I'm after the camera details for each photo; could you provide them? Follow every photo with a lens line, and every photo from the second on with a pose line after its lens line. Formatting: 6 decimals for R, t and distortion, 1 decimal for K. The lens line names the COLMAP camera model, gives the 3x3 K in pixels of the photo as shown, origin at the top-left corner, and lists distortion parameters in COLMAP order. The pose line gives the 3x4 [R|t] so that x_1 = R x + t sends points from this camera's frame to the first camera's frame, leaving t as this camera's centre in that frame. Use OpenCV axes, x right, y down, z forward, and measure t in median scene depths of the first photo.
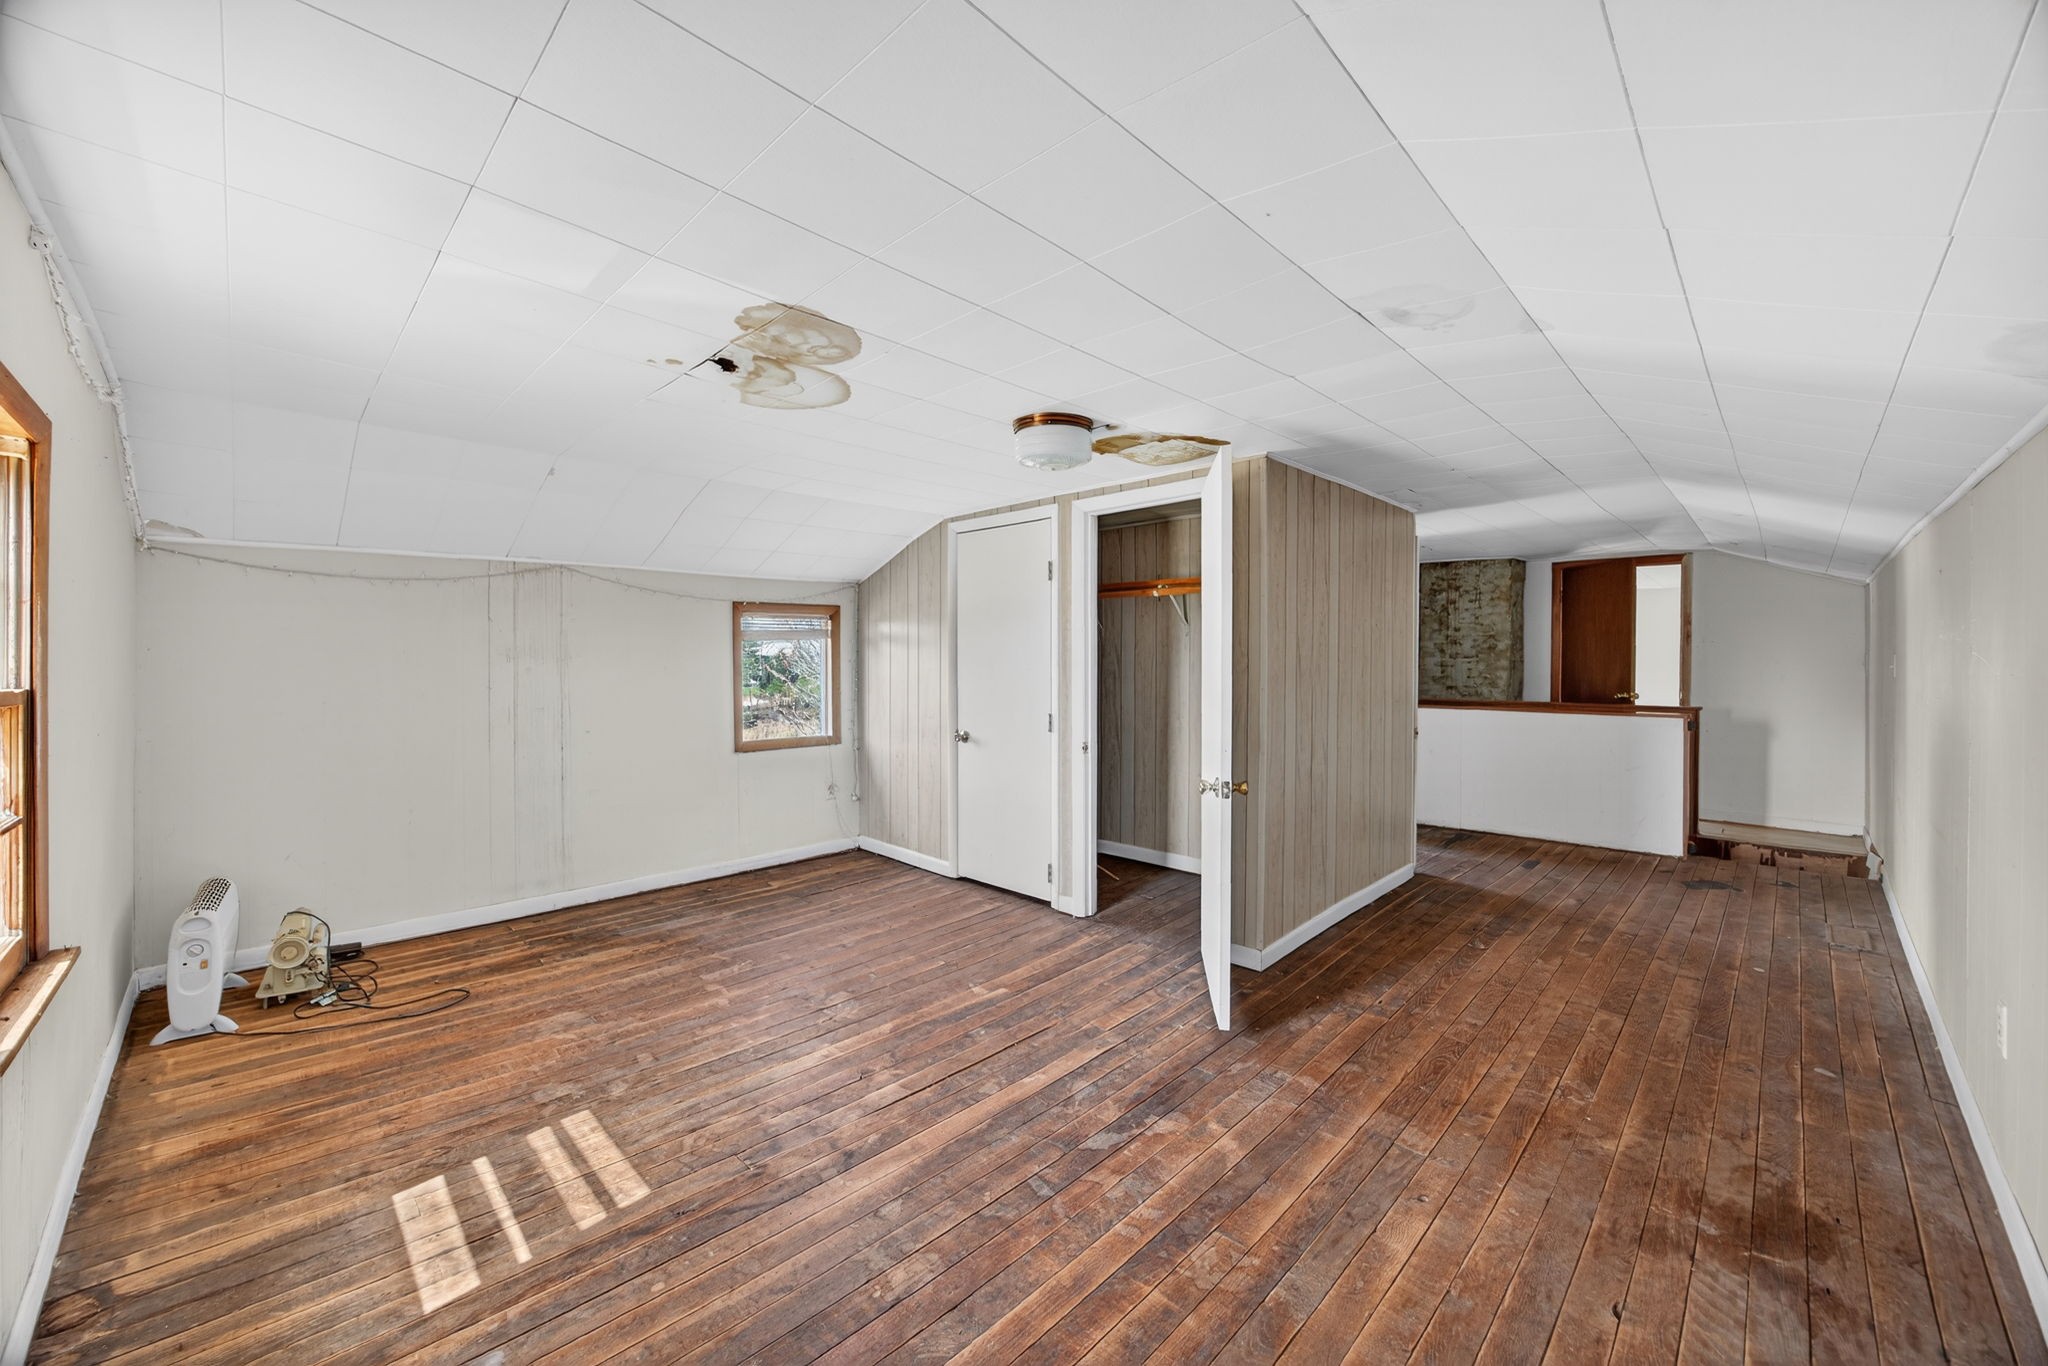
lens RADIAL K [[793.7, 0, 1034.2], [0, 793.7, 661.0], [0, 0, 1]] dist [-0.012861, 0.000488]
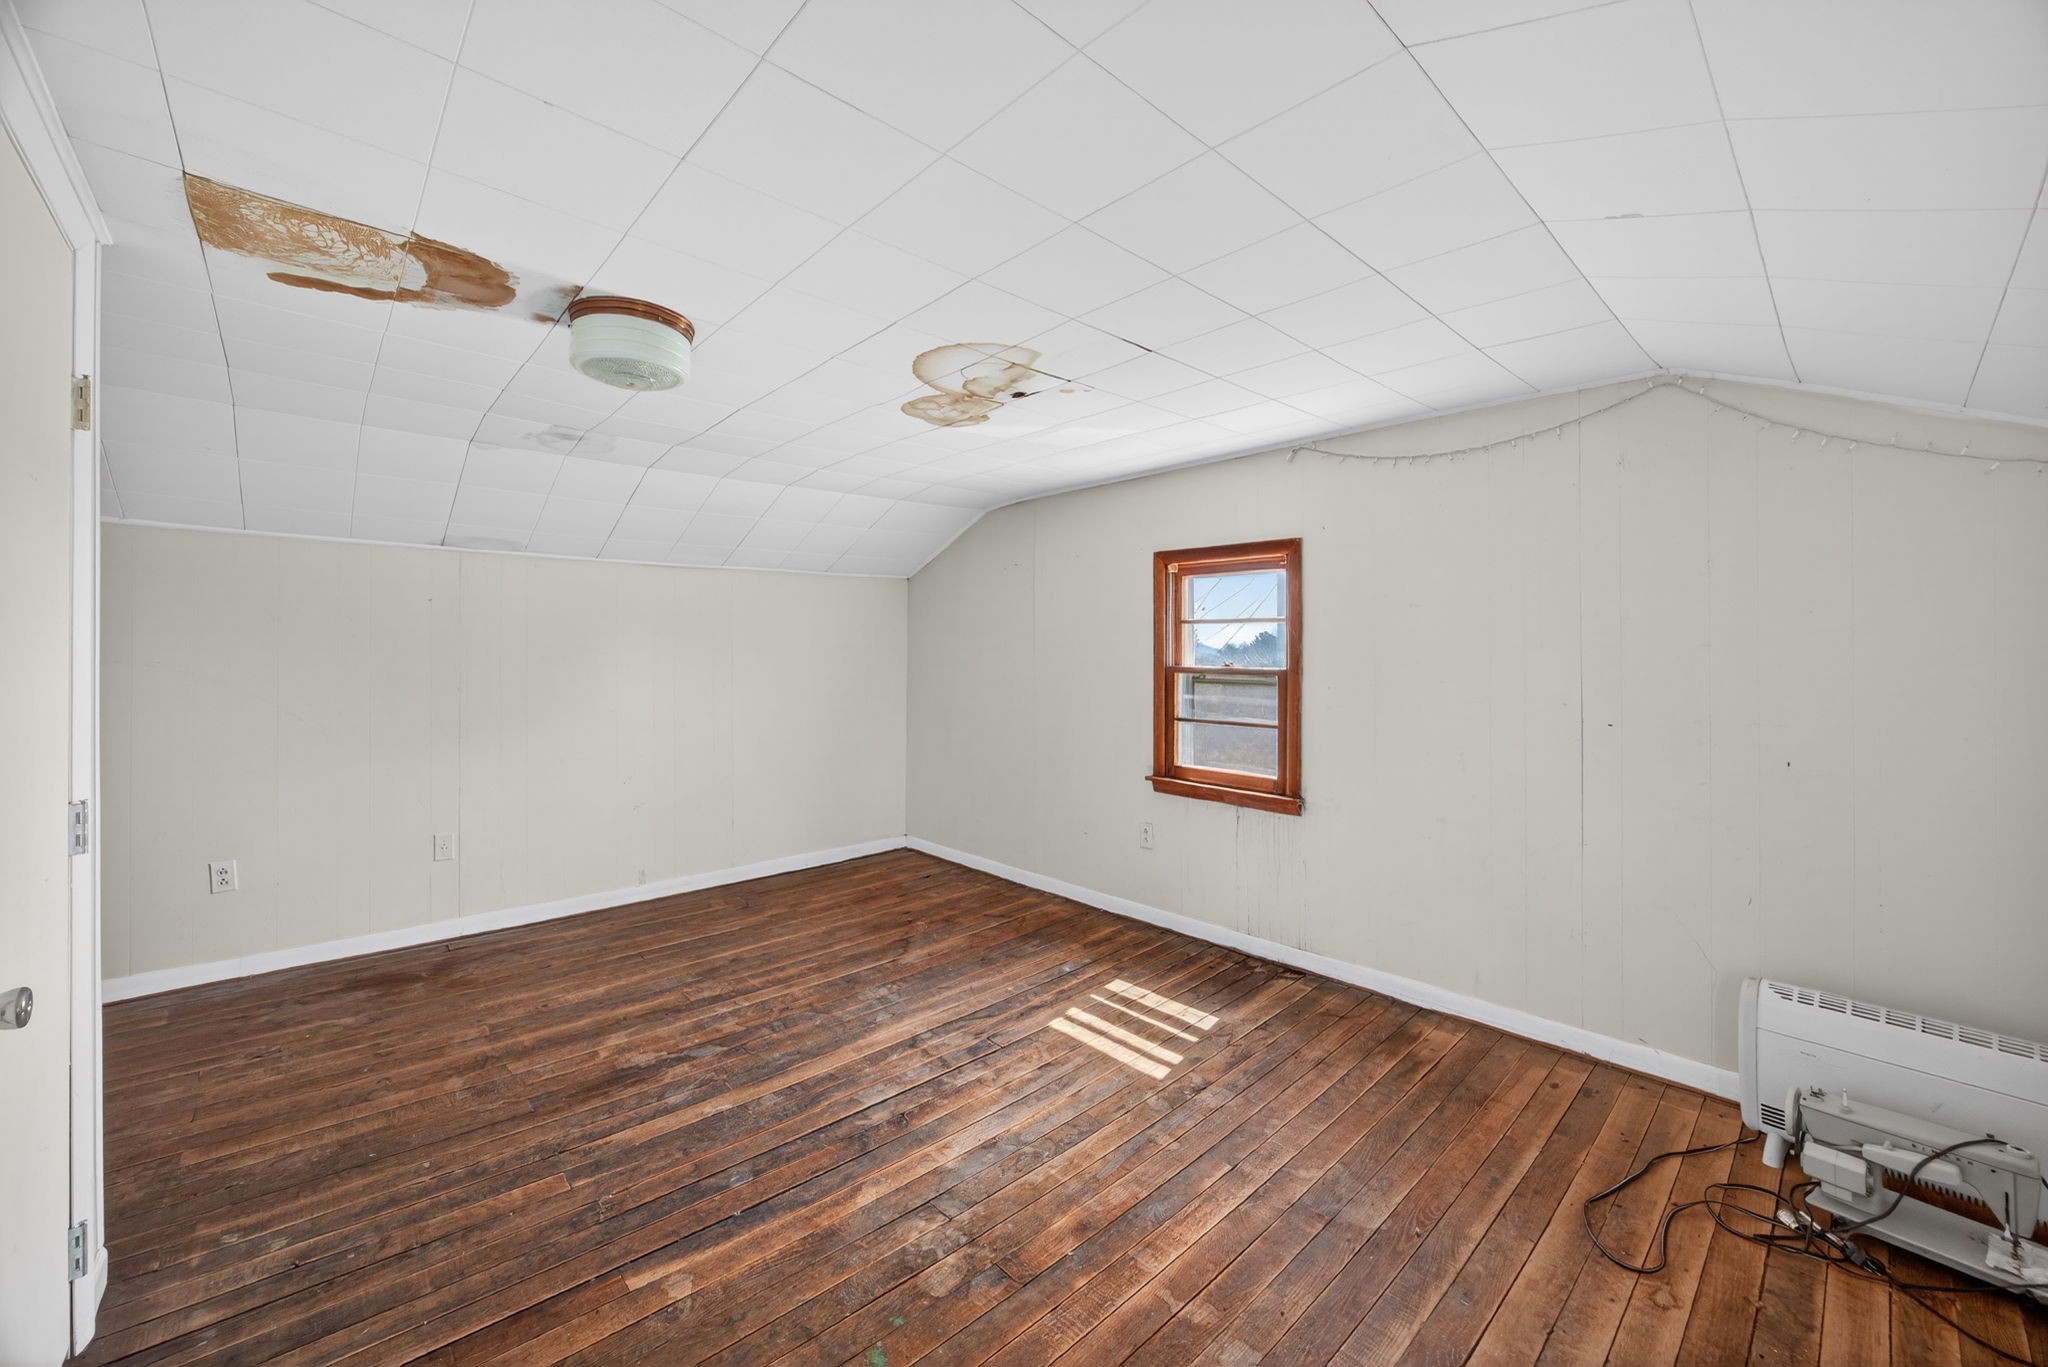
lens RADIAL K [[793.7, 0, 1034.2], [0, 793.7, 661.5], [0, 0, 1]] dist [-0.012861, 0.000488]
pose [[-0.998671, -0.000334, 0.051528, -0.482713], [0.000132, 0.999959, 0.009037, -0.001261], [-0.051529, 0.009032, -0.998631, 2.197873]]
